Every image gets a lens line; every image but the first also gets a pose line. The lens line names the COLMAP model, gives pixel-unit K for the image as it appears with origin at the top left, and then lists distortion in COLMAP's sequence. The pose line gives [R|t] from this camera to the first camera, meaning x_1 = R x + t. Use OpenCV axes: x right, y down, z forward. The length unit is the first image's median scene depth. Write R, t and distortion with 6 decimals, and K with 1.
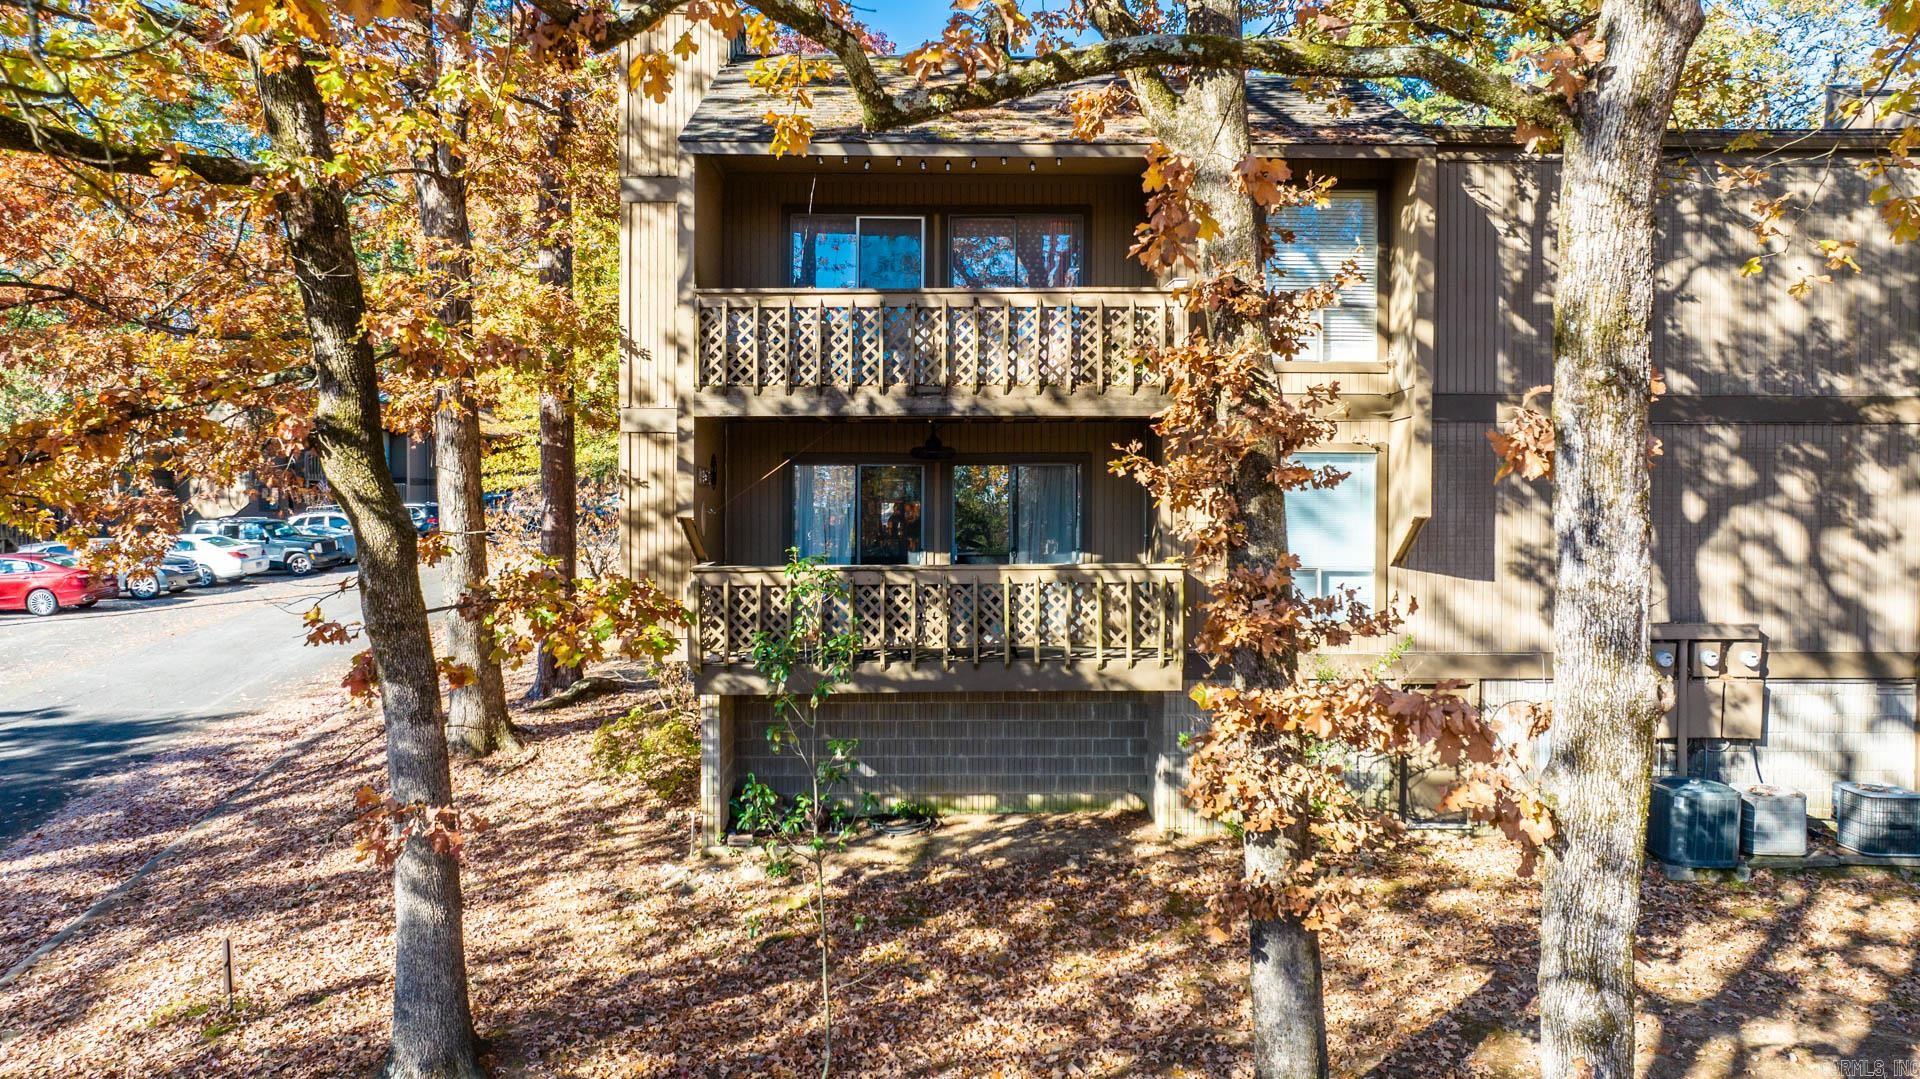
lens RADIAL K [[1359.8, 0, 961.2], [0, 1359.8, 537.1], [0, 0, 1]] dist [0.012048, 0.007759]
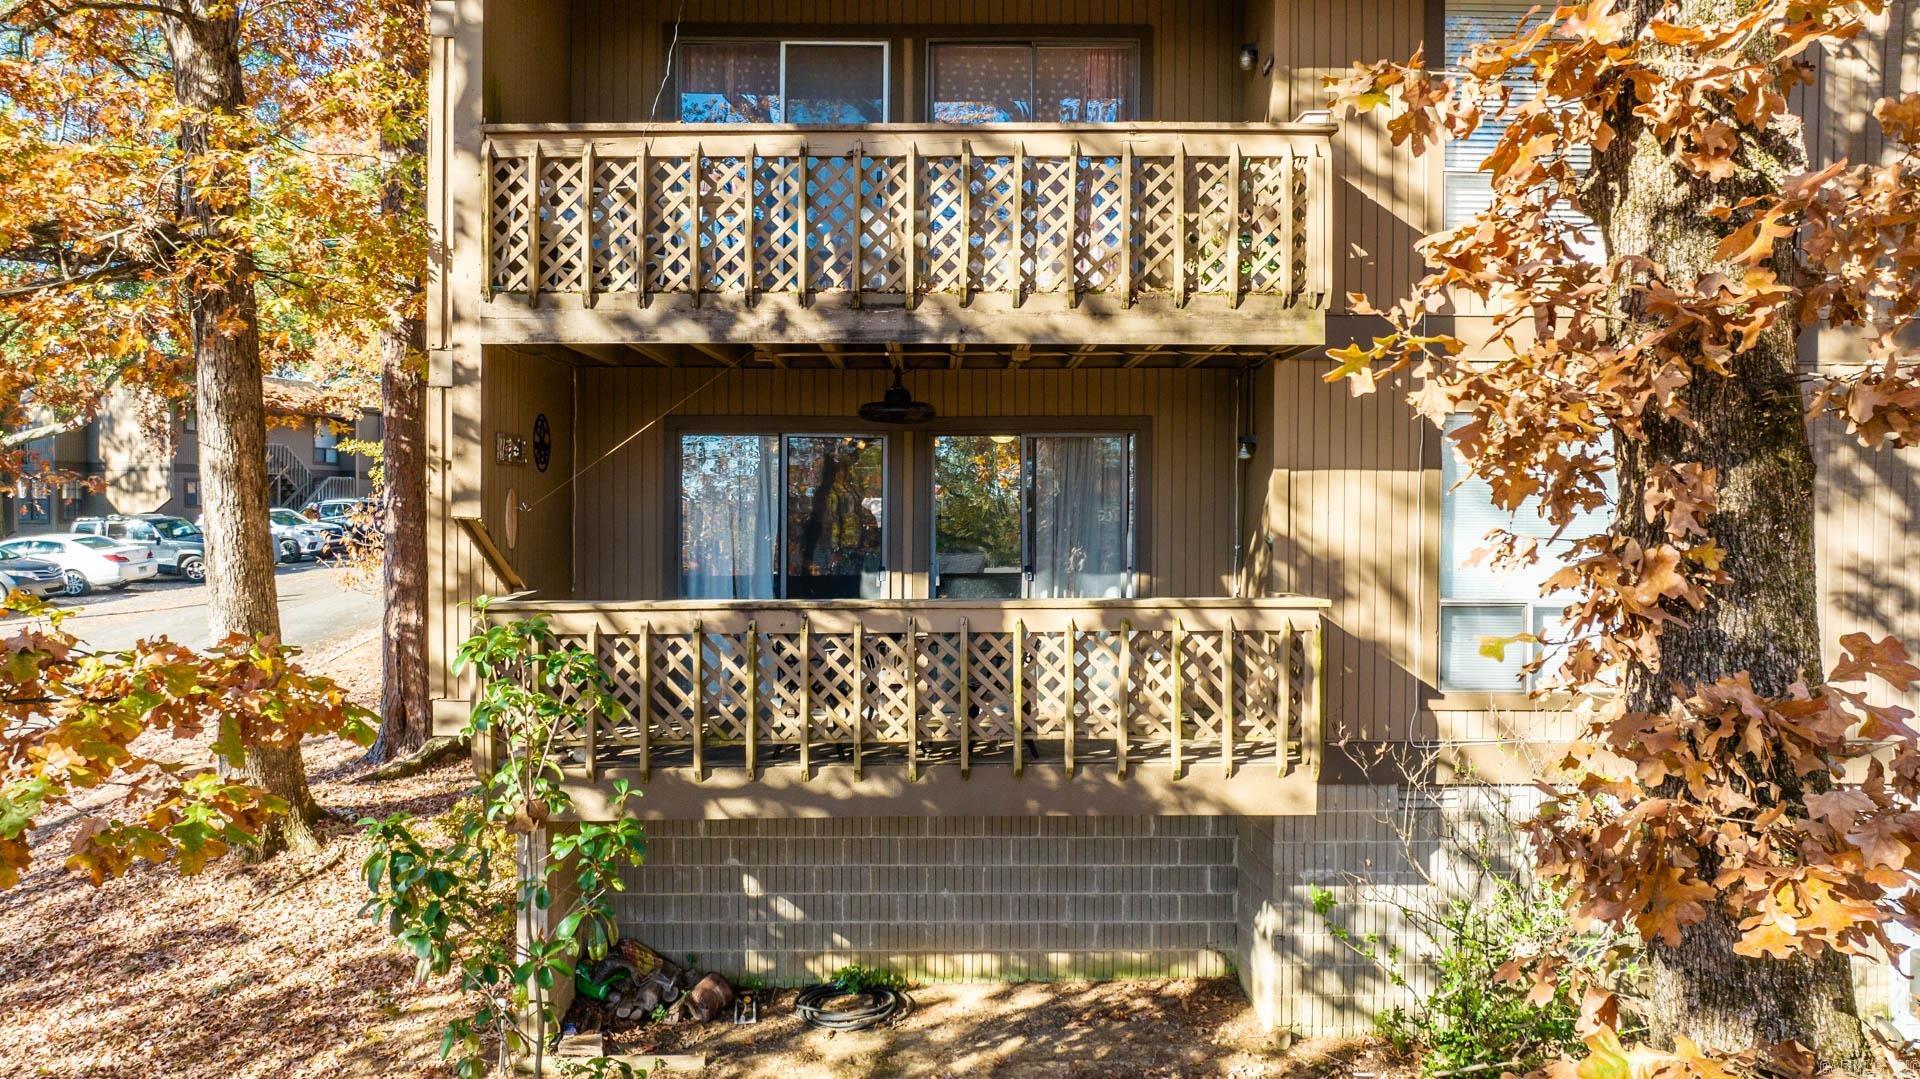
lens RADIAL K [[1359.8, 0, 917.5], [0, 1359.8, 569.5], [0, 0, 1]] dist [0.012048, 0.007759]
pose [[0.999256, 0.002576, -0.038491, 0.013131], [-0.001563, 0.999652, 0.026327, -0.007760], [0.038545, -0.026247, 0.998912, 0.412070]]
